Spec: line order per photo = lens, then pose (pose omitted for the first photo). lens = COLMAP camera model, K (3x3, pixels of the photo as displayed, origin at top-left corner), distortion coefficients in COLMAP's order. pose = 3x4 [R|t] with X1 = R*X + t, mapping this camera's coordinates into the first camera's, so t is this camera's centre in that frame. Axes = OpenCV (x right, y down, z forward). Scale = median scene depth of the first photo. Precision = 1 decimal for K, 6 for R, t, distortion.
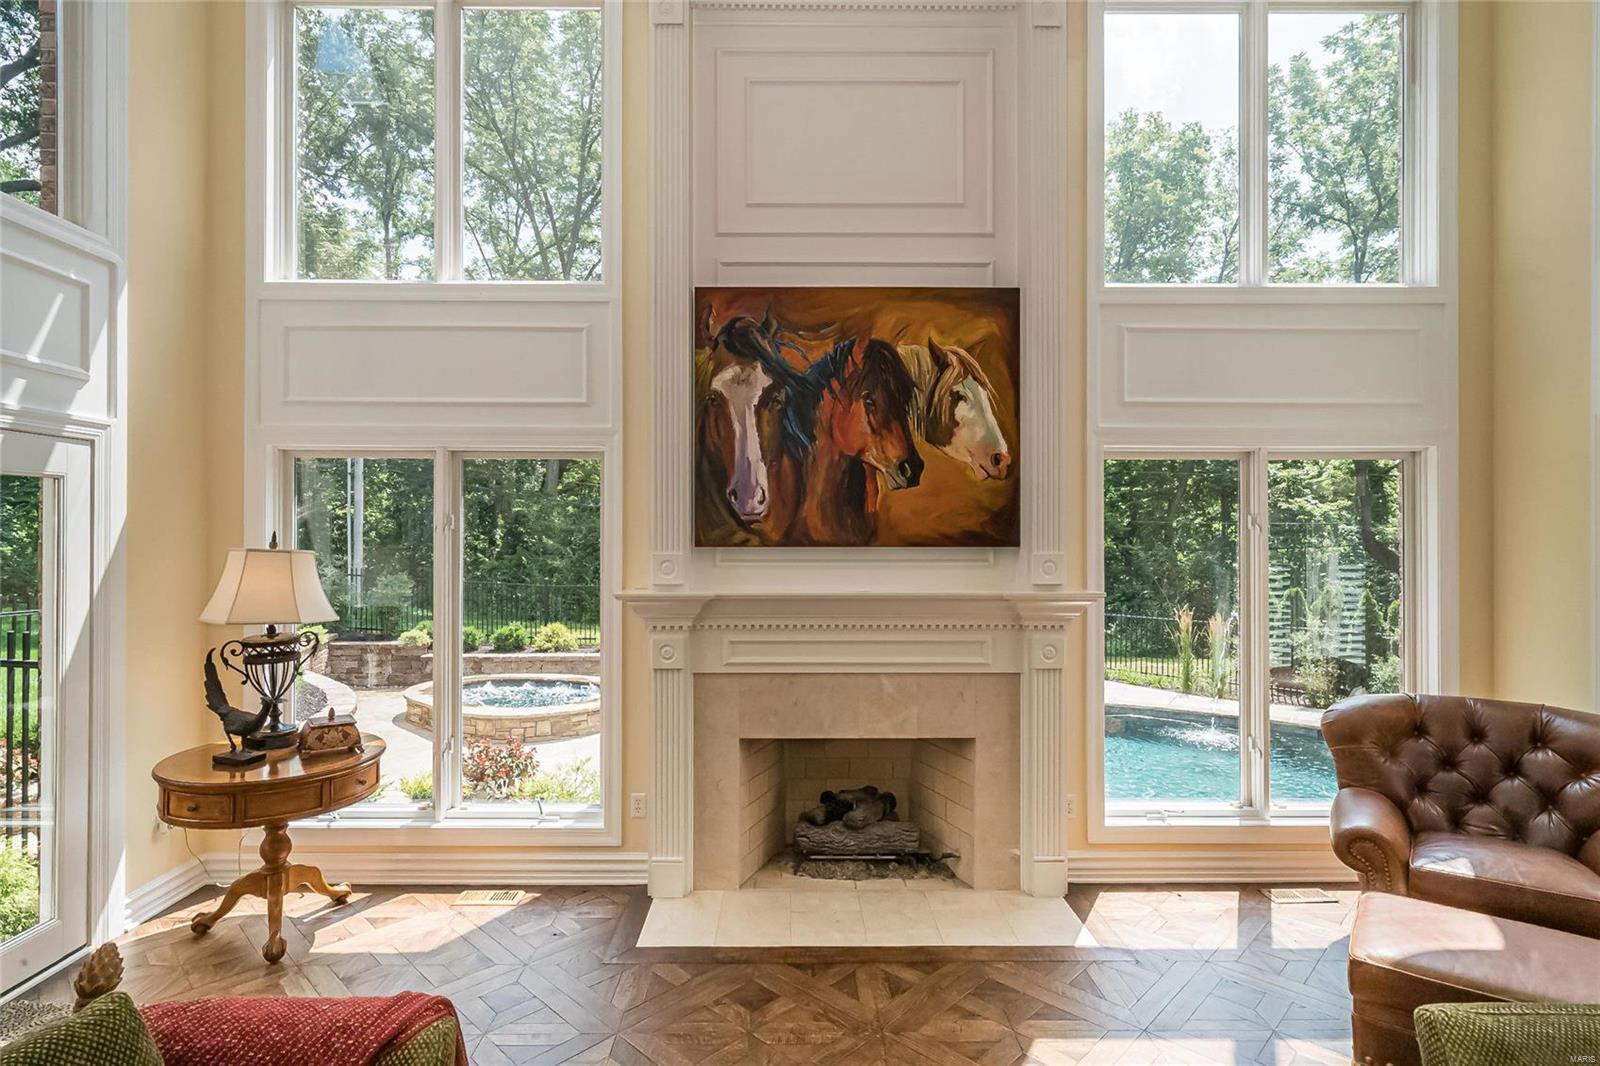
lens RADIAL K [[819.9, 0, 791.2], [0, 819.9, 529.6], [0, 0, 1]] dist [0.001336, 0.002081]
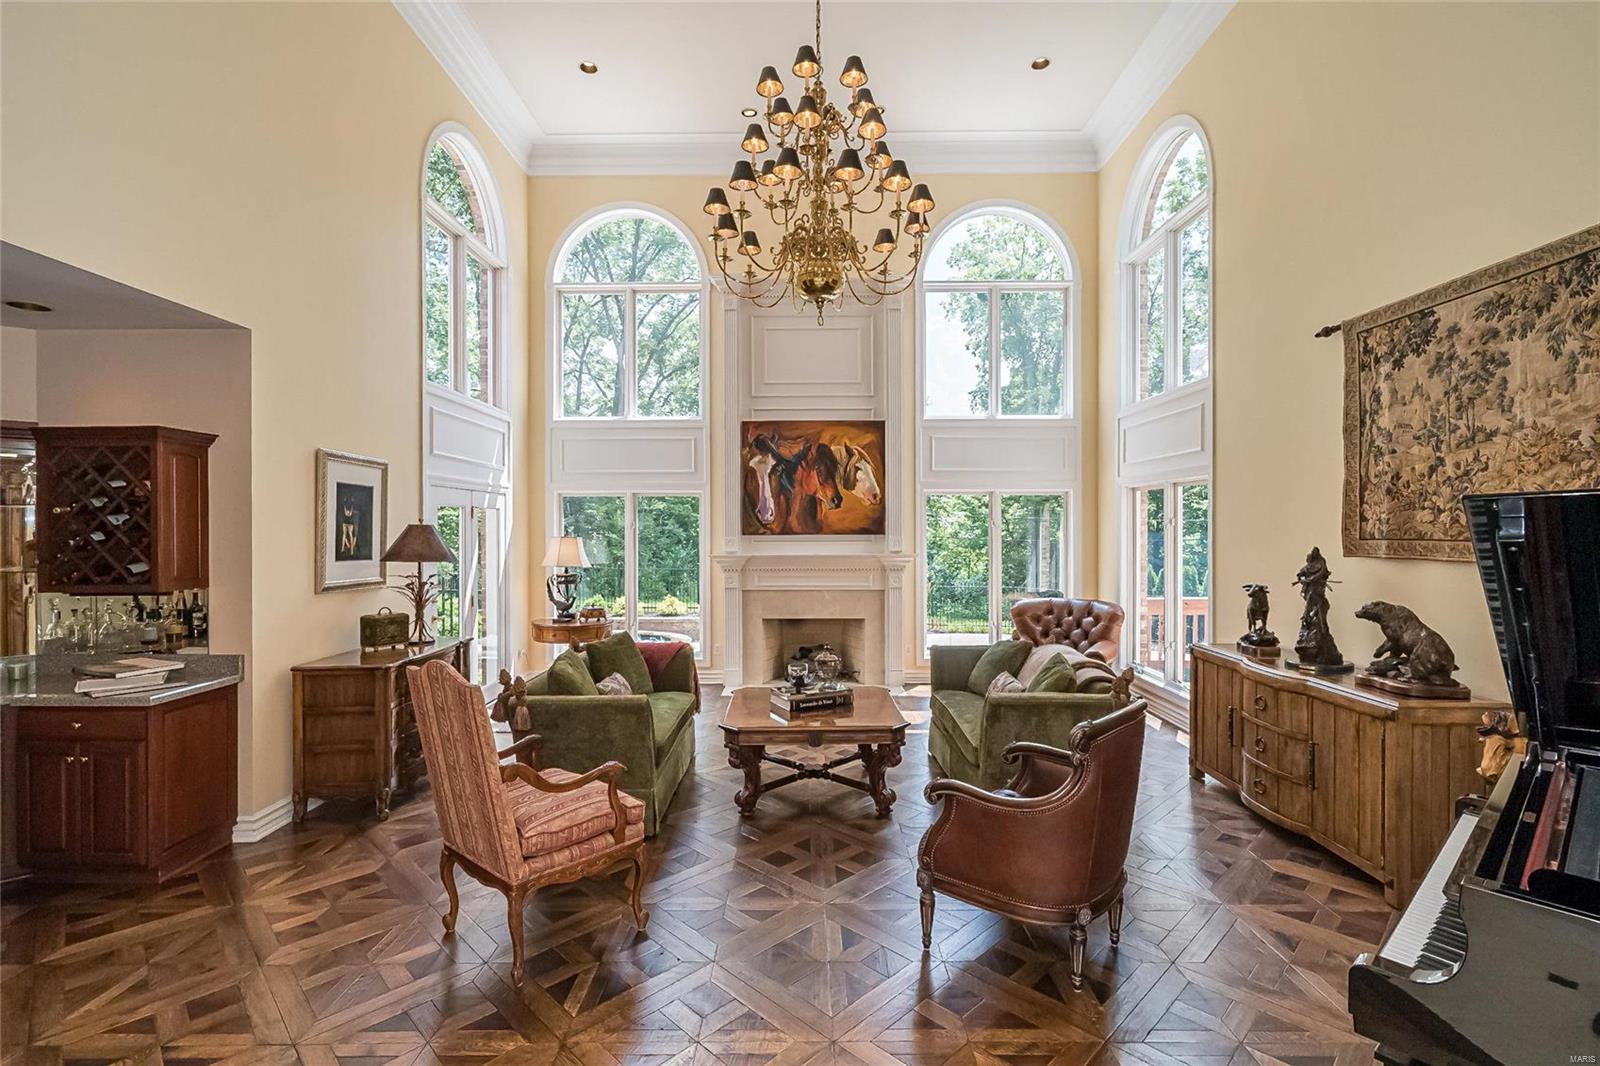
lens RADIAL K [[746.9, 0, 796.9], [0, 746.9, 531.3], [0, 0, 1]] dist [-0.001059, 0.000426]
pose [[0.999876, -0.002929, -0.015500, 0.067374], [0.003039, 0.999970, 0.007093, -0.003975], [0.015478, -0.007140, 0.999855, -1.082741]]
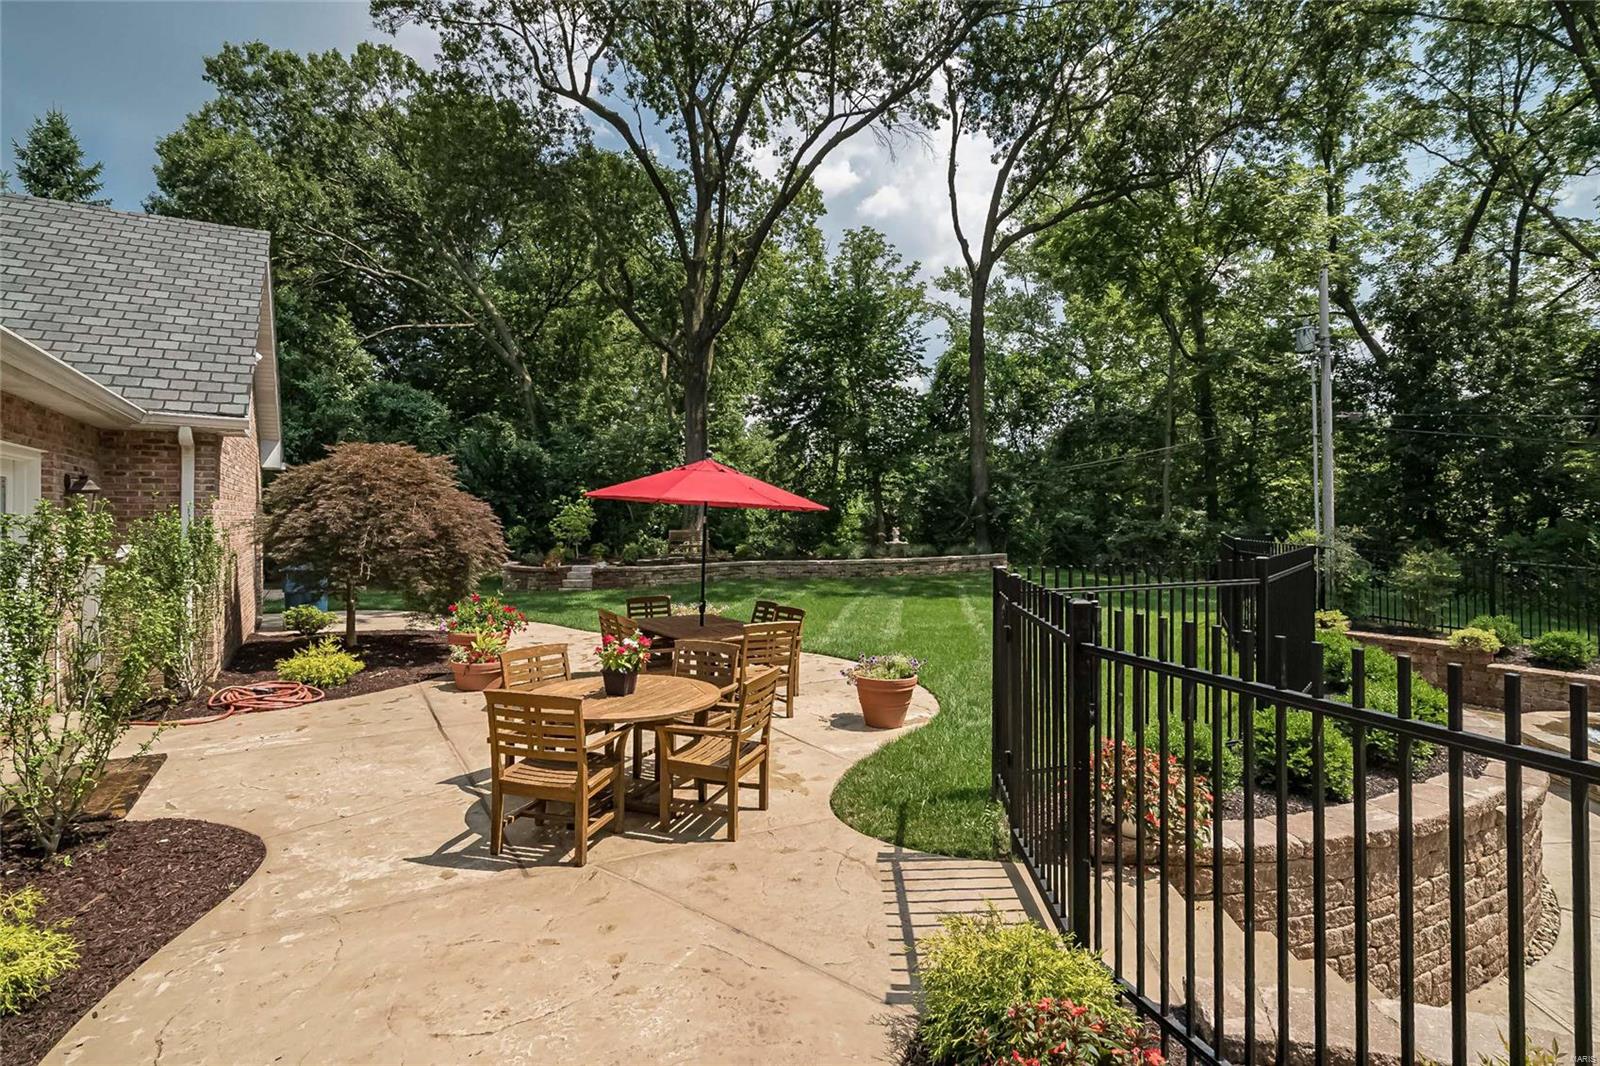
lens RADIAL K [[746.9, 0, 796.9], [0, 746.9, 531.3], [0, 0, 1]] dist [-0.001059, 0.000426]
pose [[0.525606, 0.015071, -0.850594, -0.913542], [0.012698, 0.999593, 0.025557, 0.046404], [0.850633, -0.024234, 0.525201, 0.579443]]
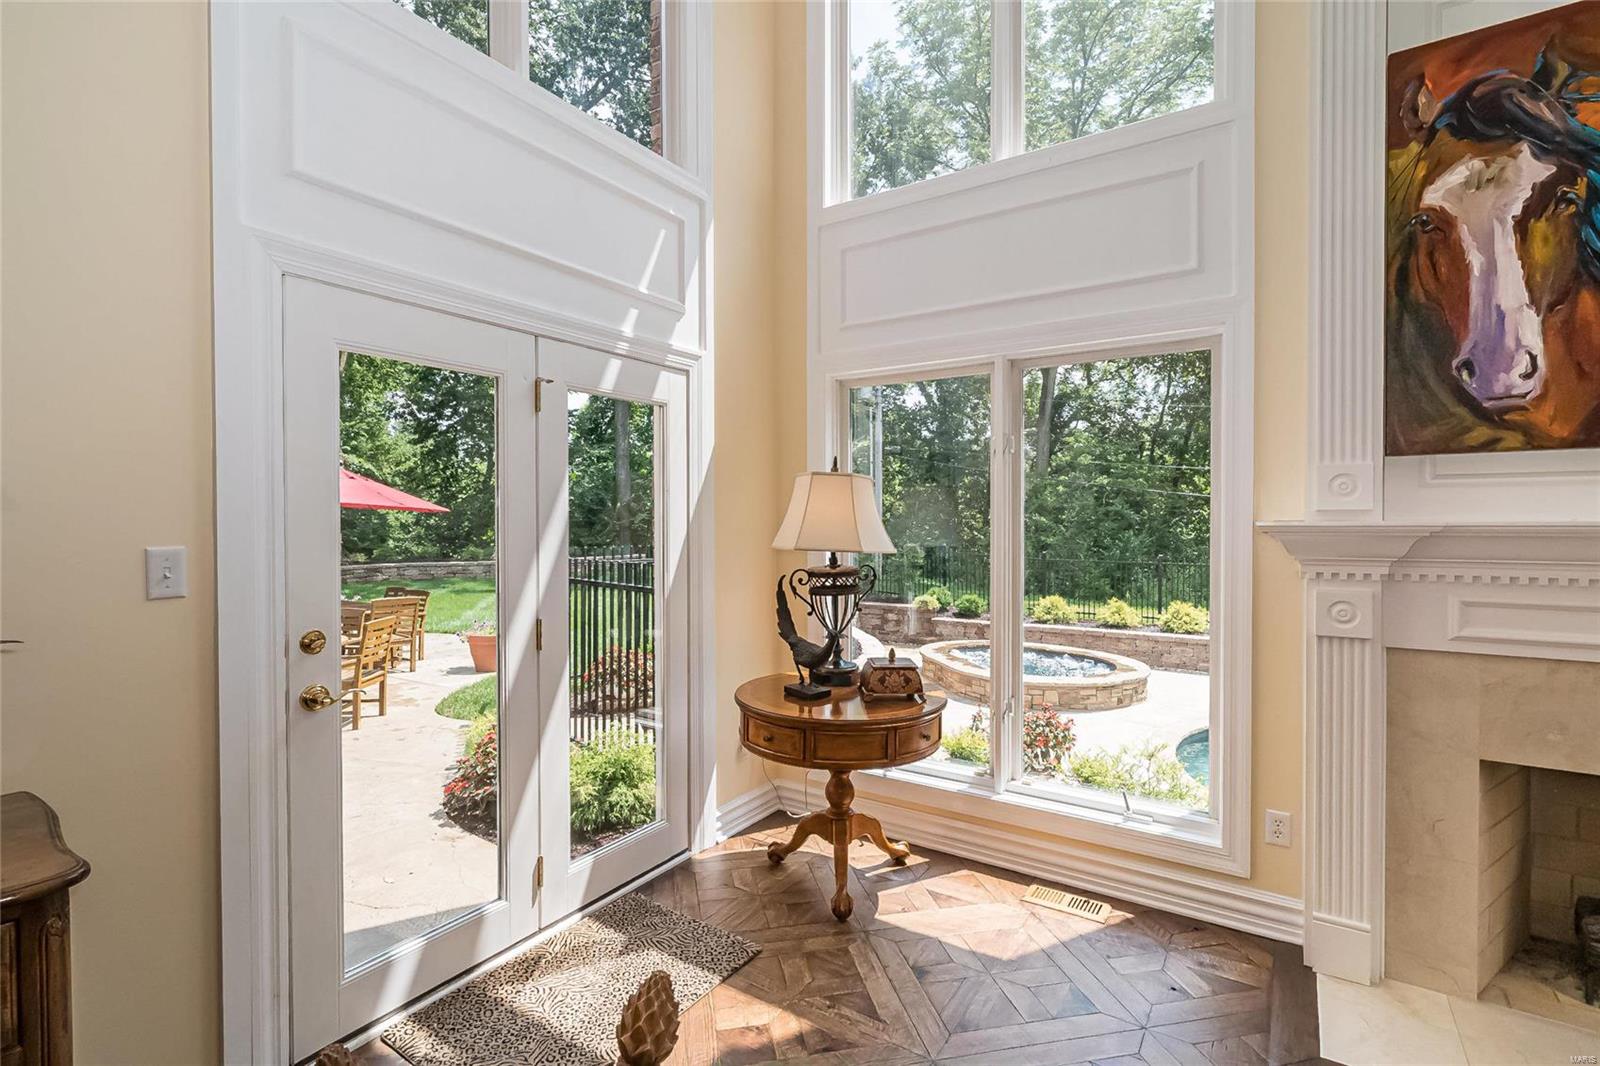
lens RADIAL K [[746.9, 0, 796.9], [0, 746.9, 531.3], [0, 0, 1]] dist [-0.001059, 0.000426]
pose [[0.831956, 0.005224, -0.554816, -0.179764], [0.005966, 0.999814, 0.018361, 0.068002], [0.554809, -0.018586, 0.831770, 0.245599]]
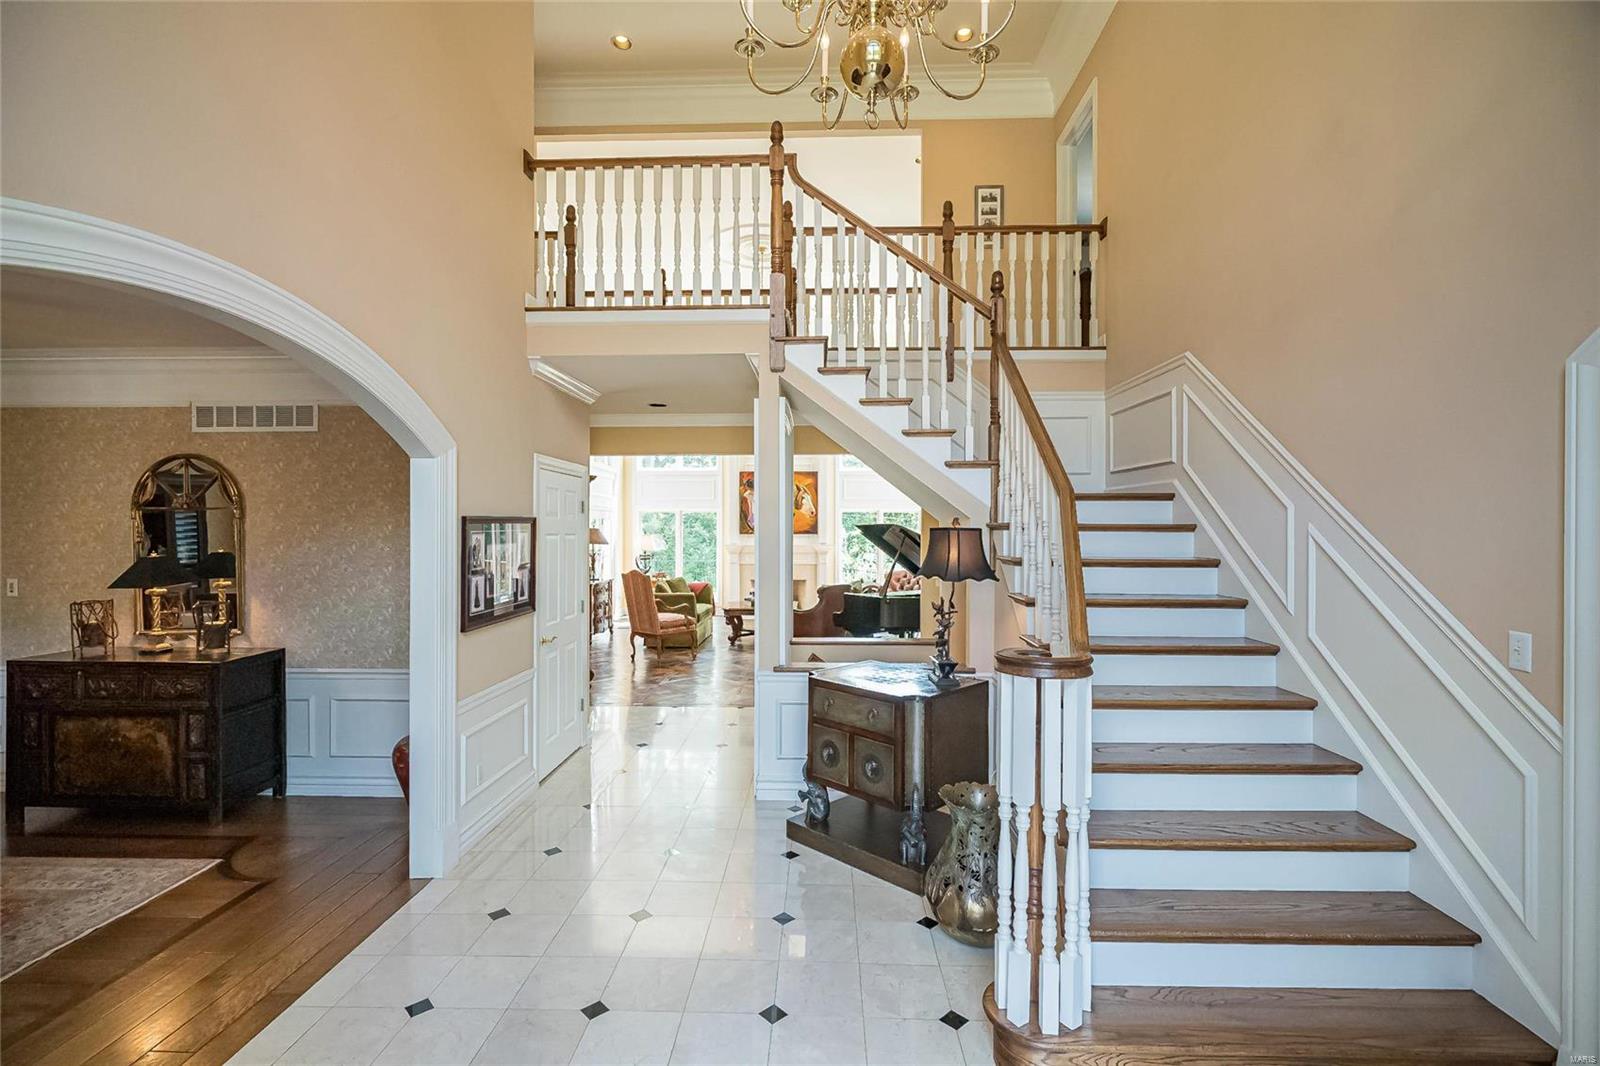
lens RADIAL K [[746.9, 0, 796.9], [0, 746.9, 531.3], [0, 0, 1]] dist [-0.001059, 0.000426]
pose [[0.998910, 0.000099, -0.046667, 0.351813], [0.000121, 0.999989, 0.004710, -0.010969], [0.046667, -0.004711, 0.998899, -2.795415]]
